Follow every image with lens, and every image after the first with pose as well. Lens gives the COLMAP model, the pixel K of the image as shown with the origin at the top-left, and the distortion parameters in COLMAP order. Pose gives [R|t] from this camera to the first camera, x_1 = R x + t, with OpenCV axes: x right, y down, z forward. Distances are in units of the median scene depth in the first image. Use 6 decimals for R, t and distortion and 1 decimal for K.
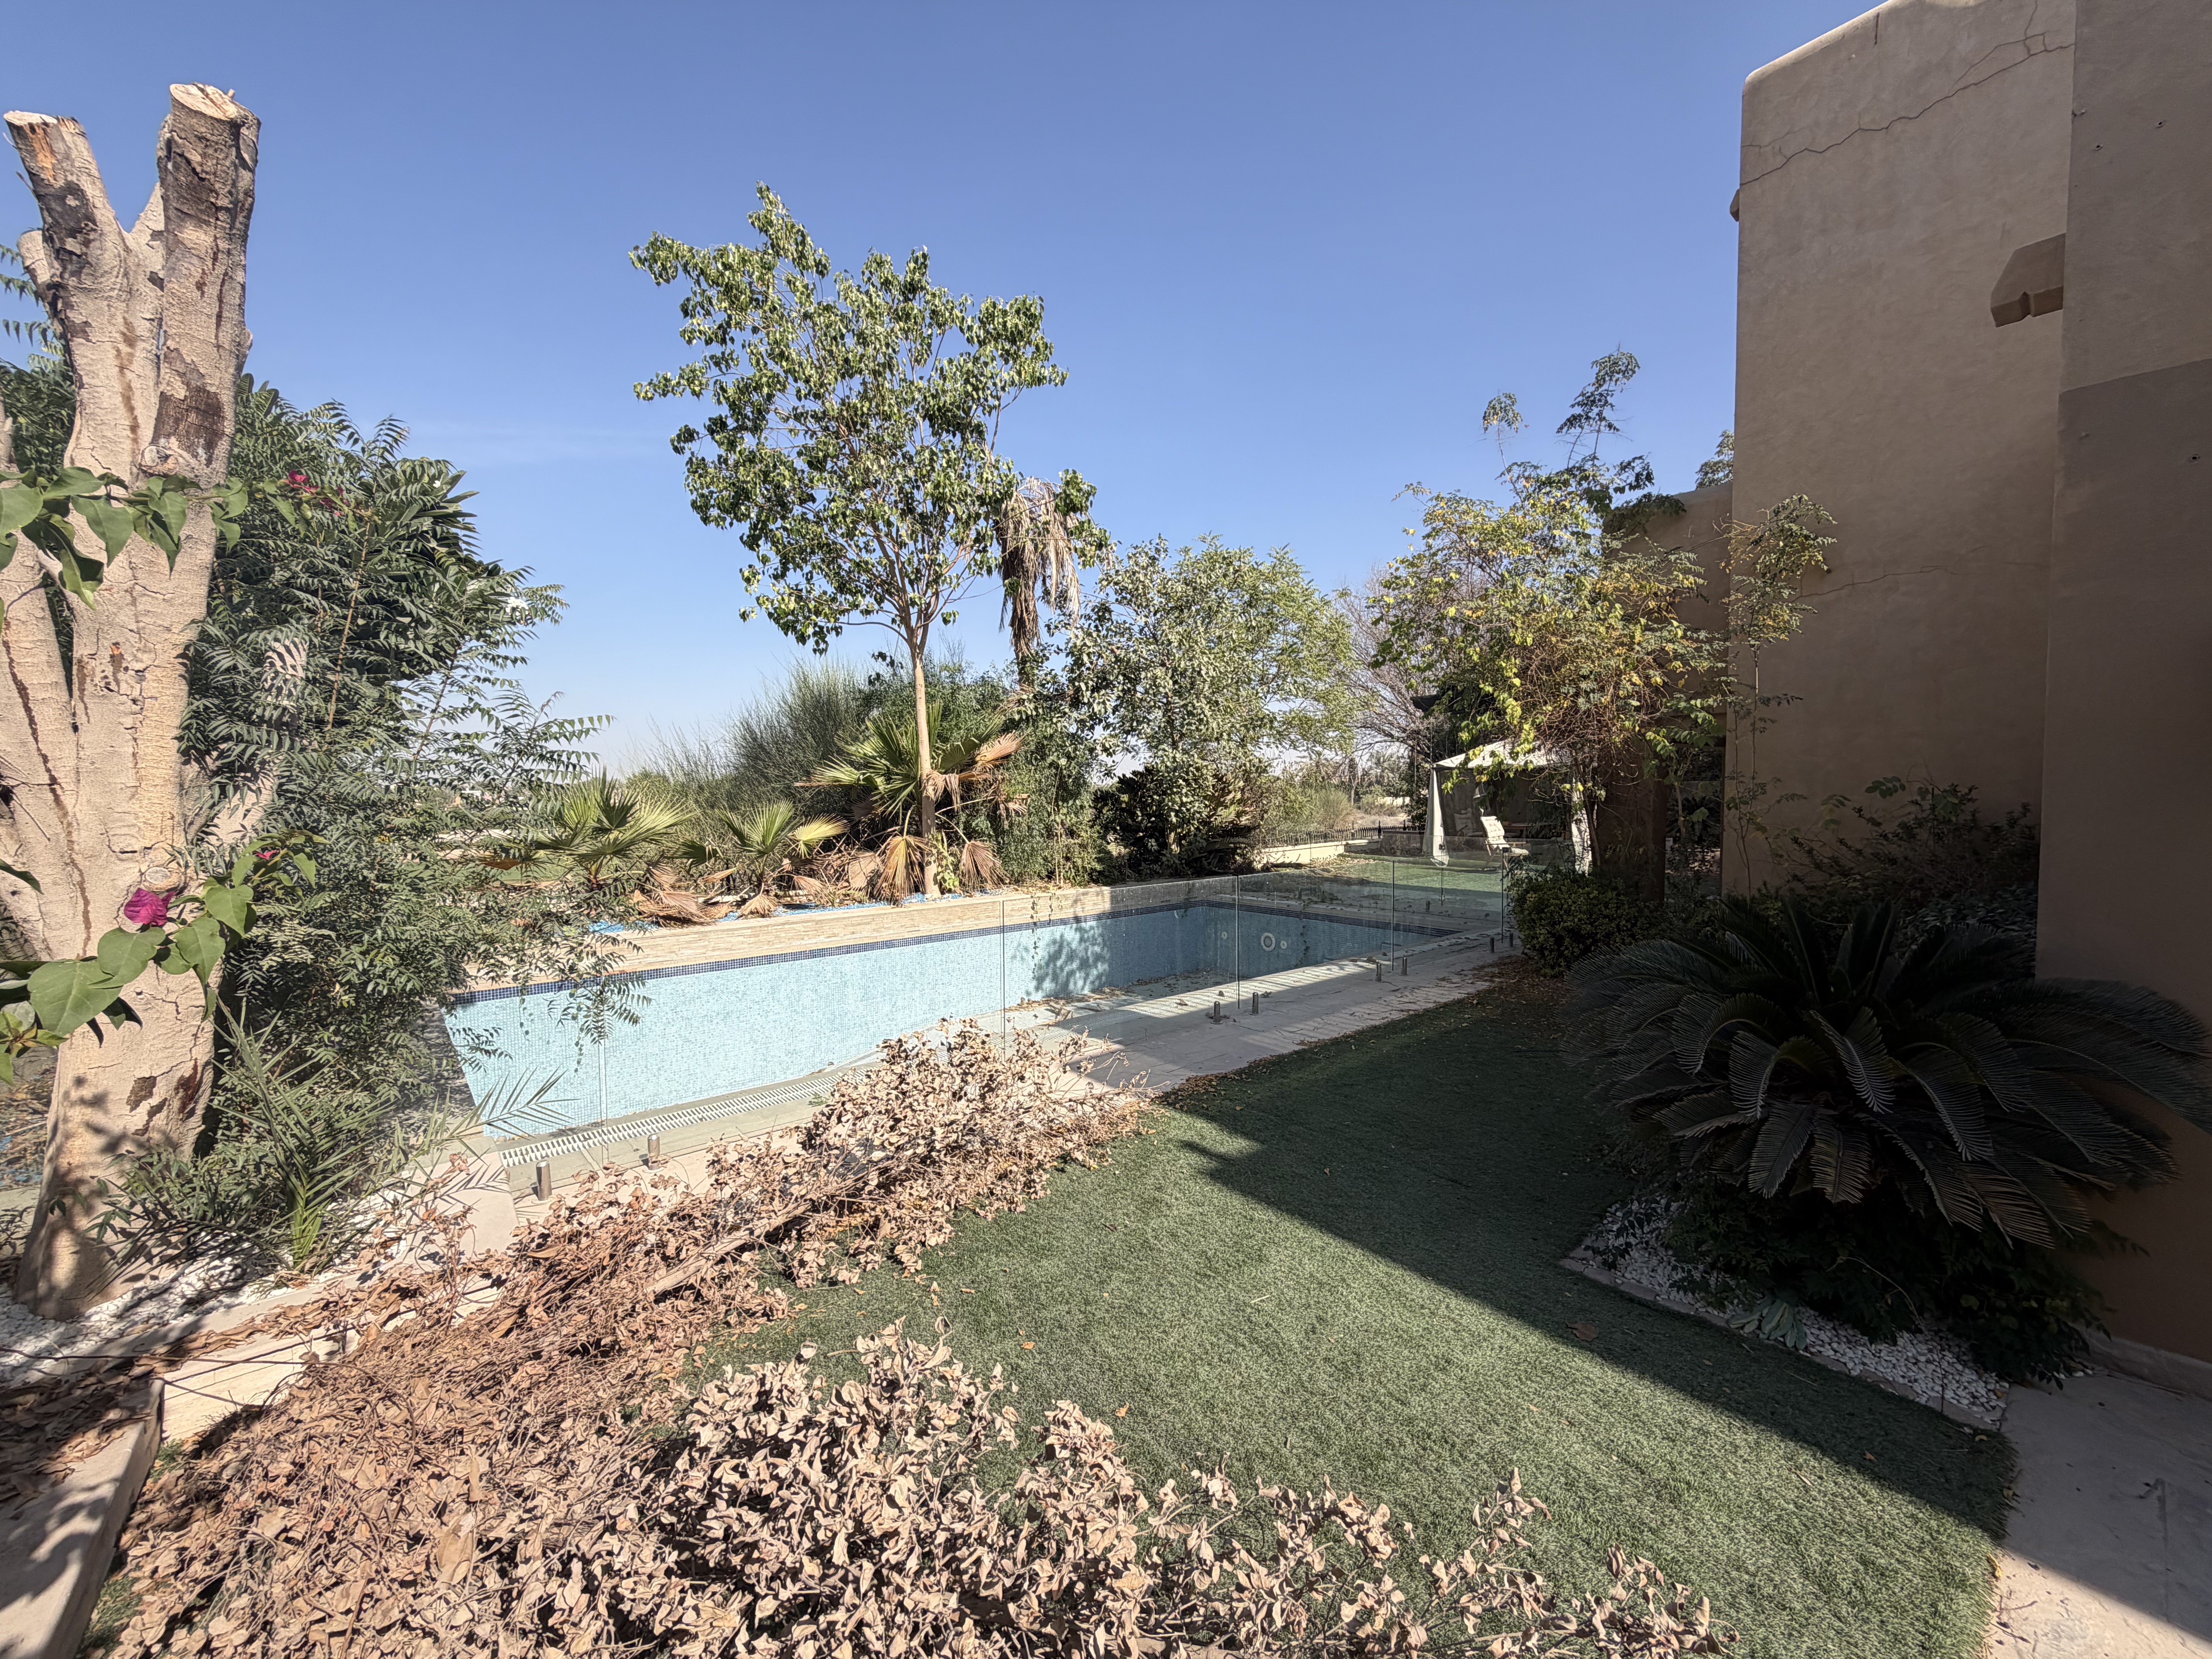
lens RADIAL K [[879.1, 0, 1102.7], [0, 879.1, 826.4], [0, 0, 1]] dist [-0.001266, 0.000004]
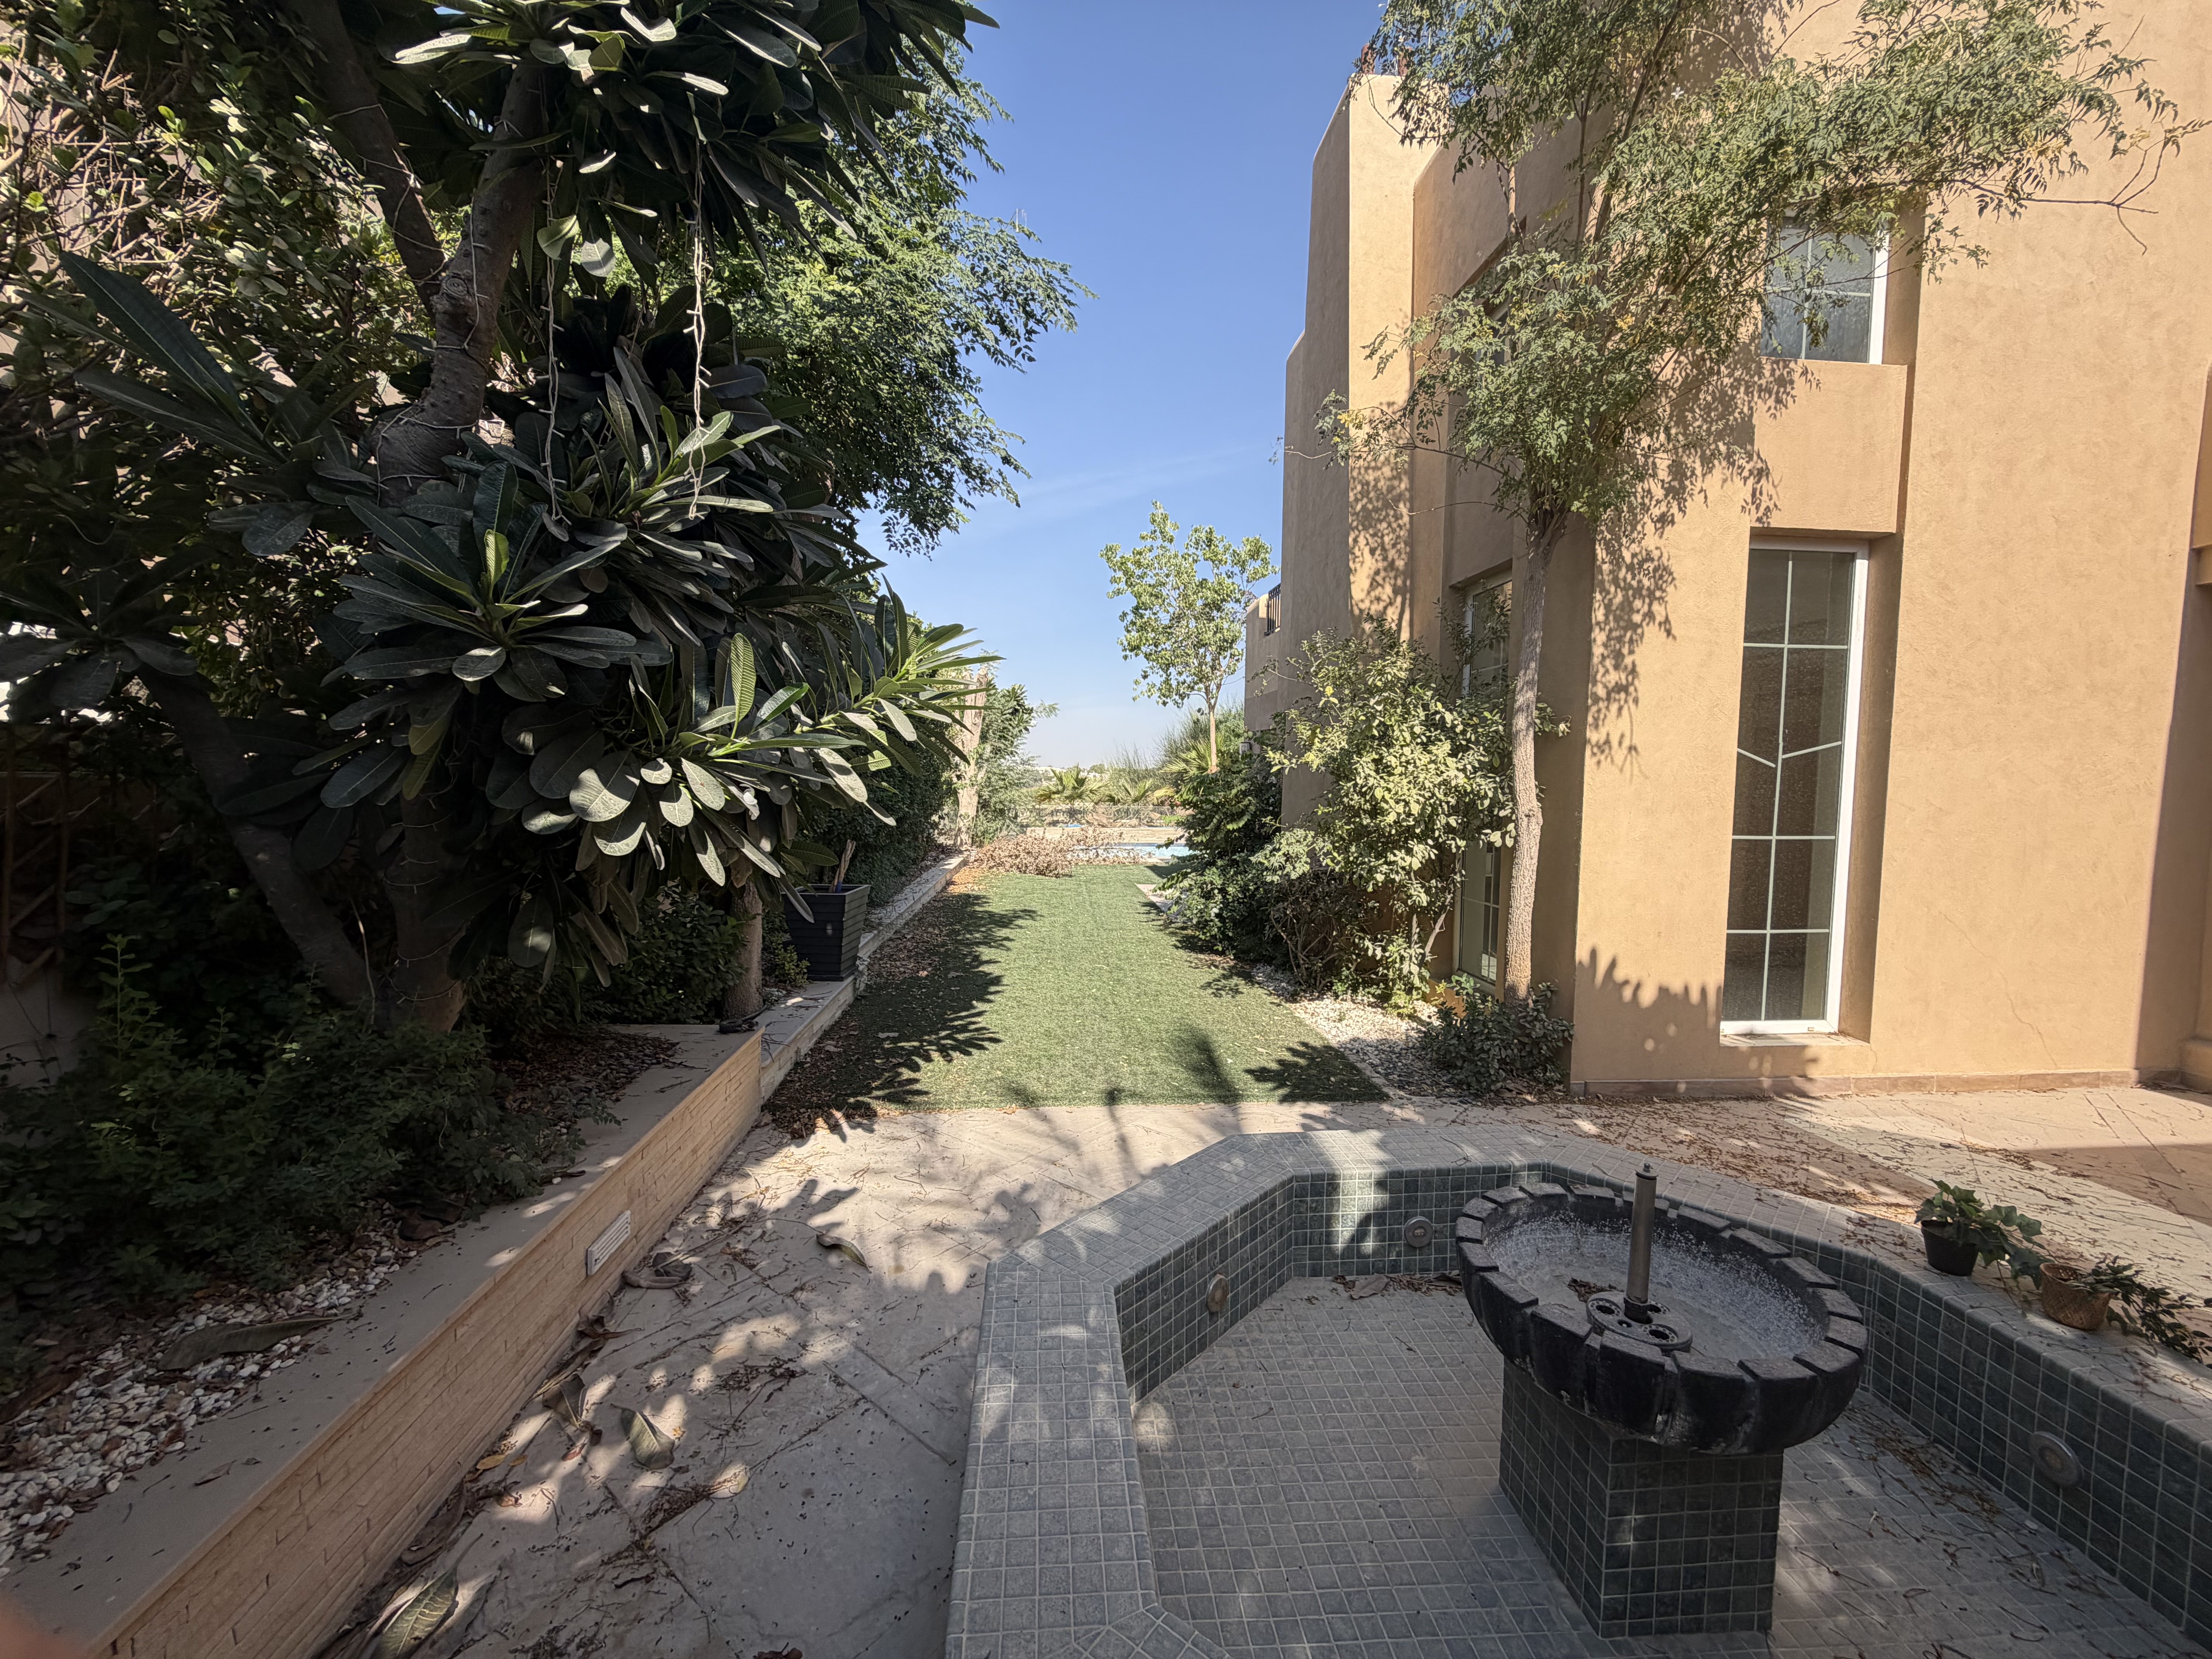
lens RADIAL K [[879.1, 0, 1100.2], [0, 879.1, 830.2], [0, 0, 1]] dist [-0.001266, 0.000004]
pose [[0.815677, 0.051807, -0.576183, 0.871206], [-0.041517, 0.998656, 0.031019, 0.039616], [0.577016, -0.001380, 0.816732, -0.946072]]
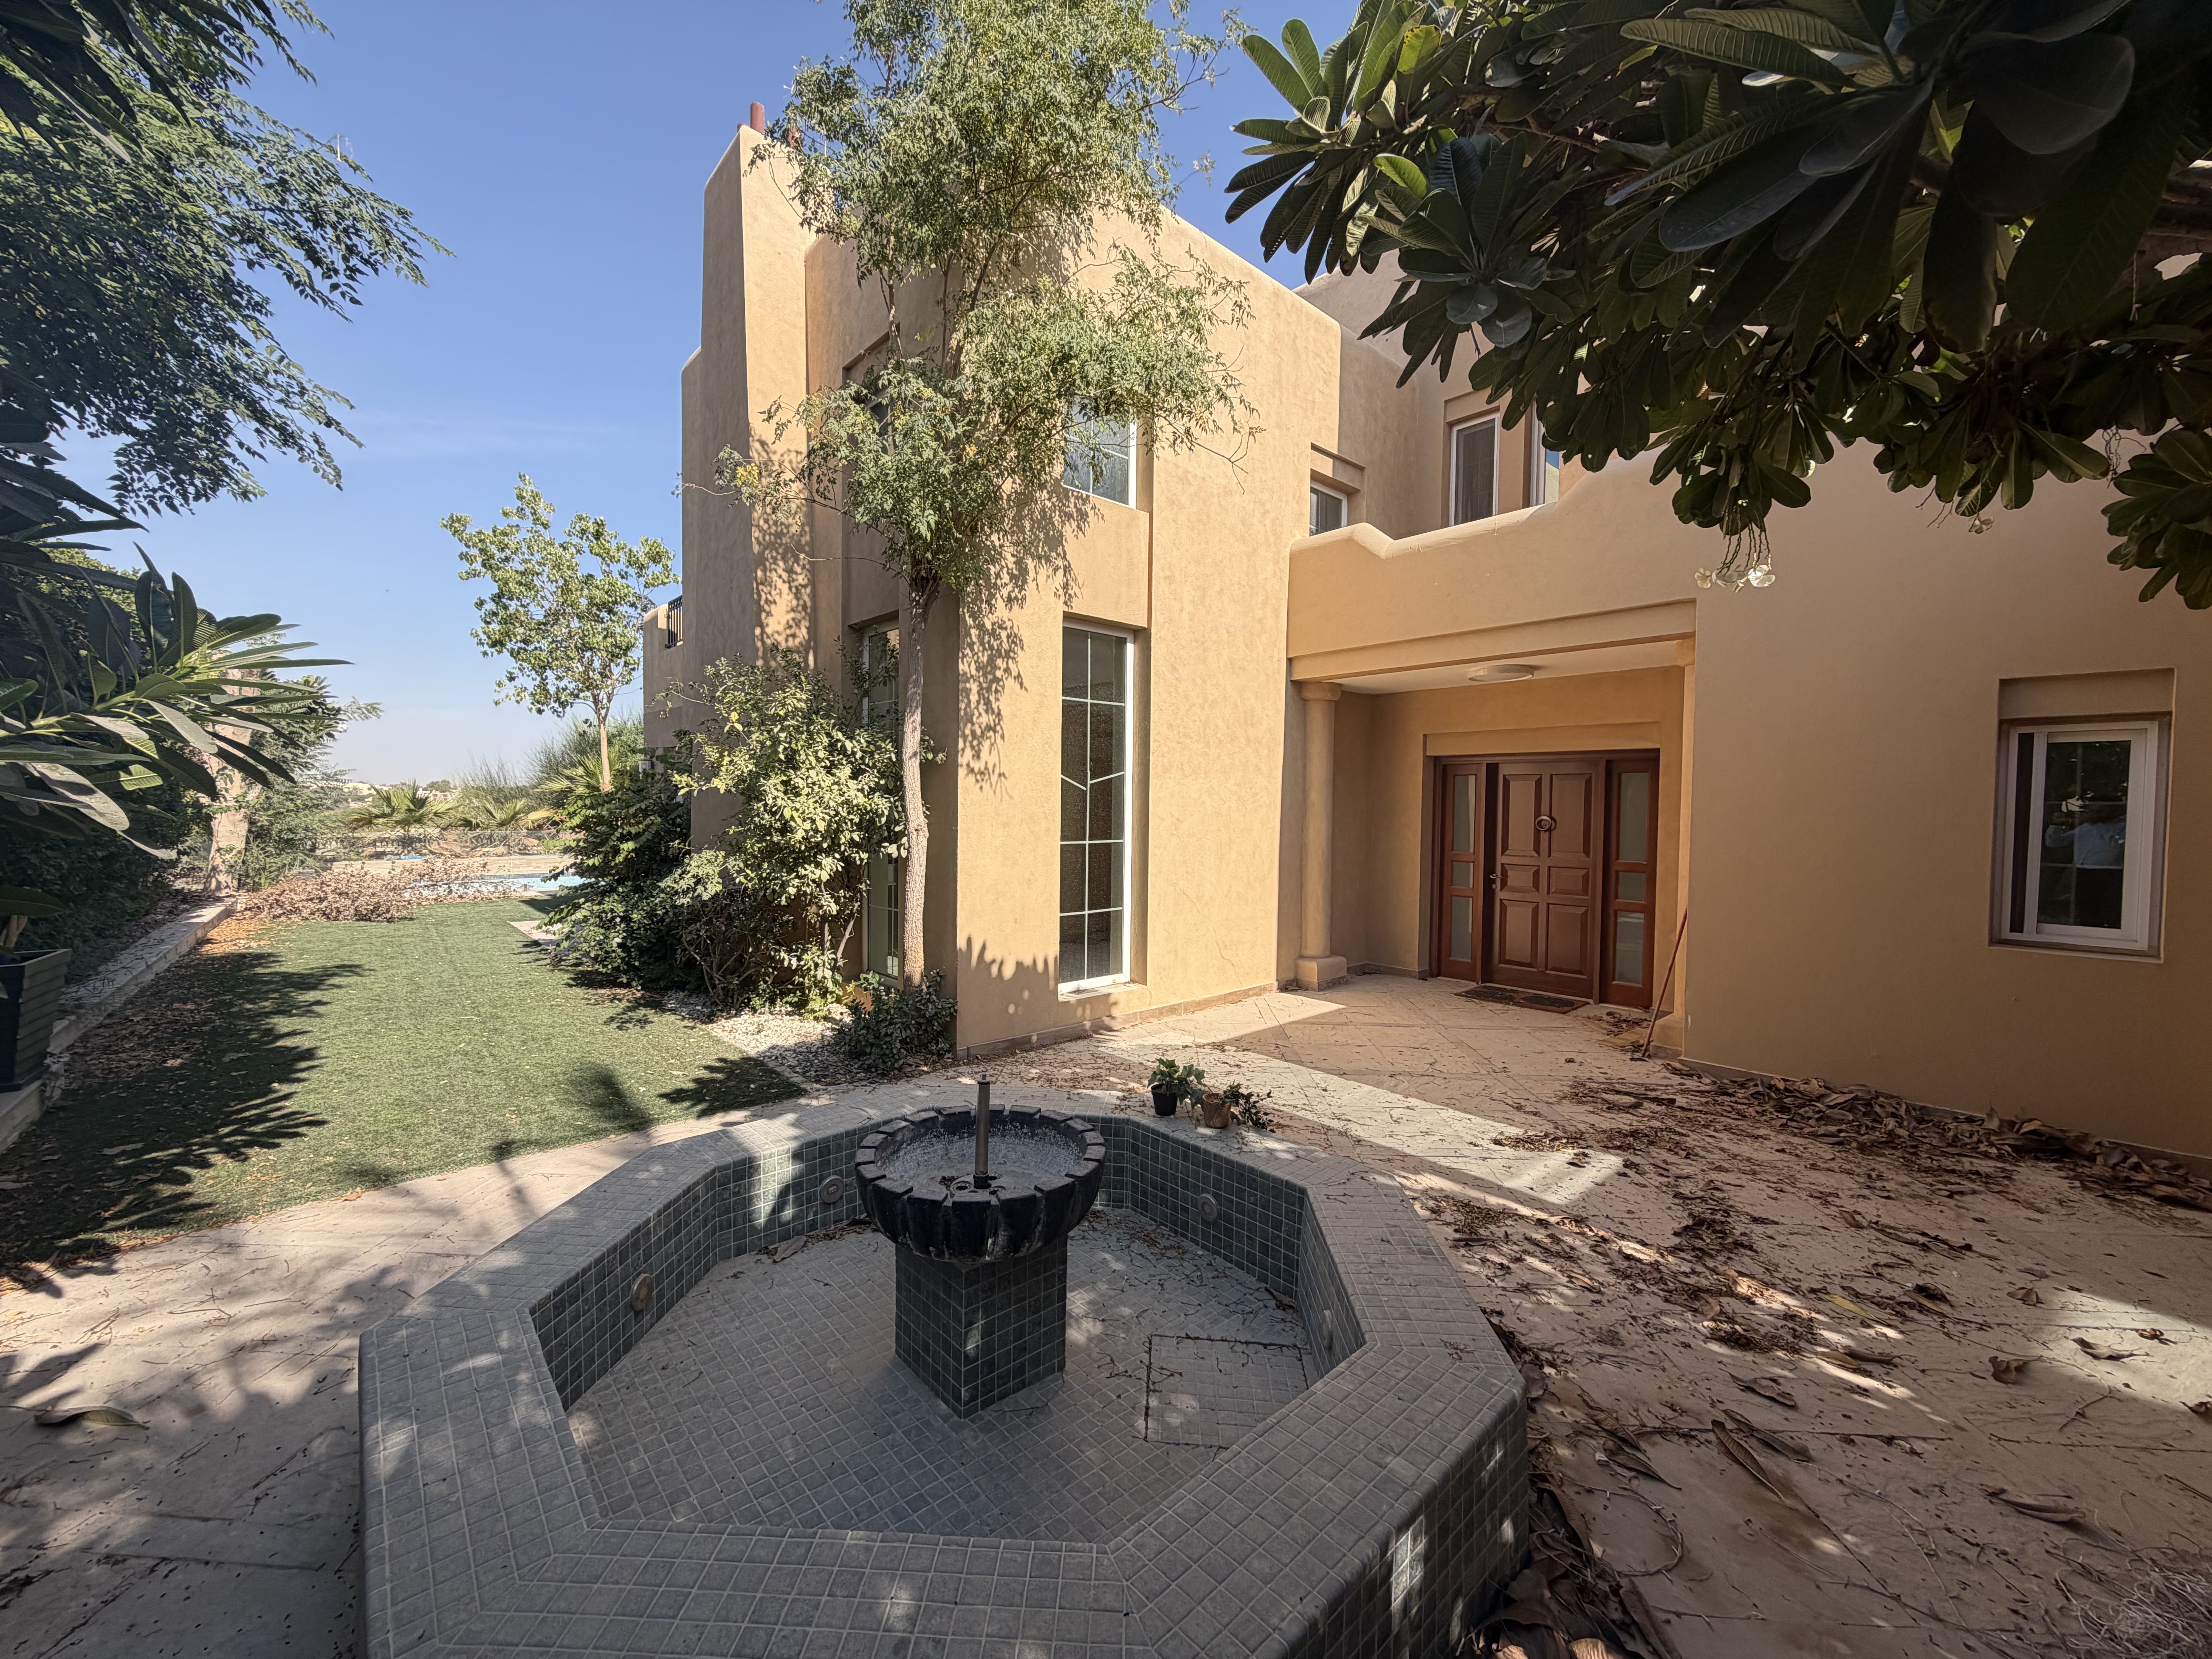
lens RADIAL K [[879.1, 0, 1100.0], [0, 879.1, 825.5], [0, 0, 1]] dist [-0.001266, 0.000004]
pose [[0.999546, 0.016326, 0.025306, 0.886864], [-0.015938, 0.999754, -0.015453, 0.040732], [-0.025552, 0.015043, 0.999560, -0.985206]]
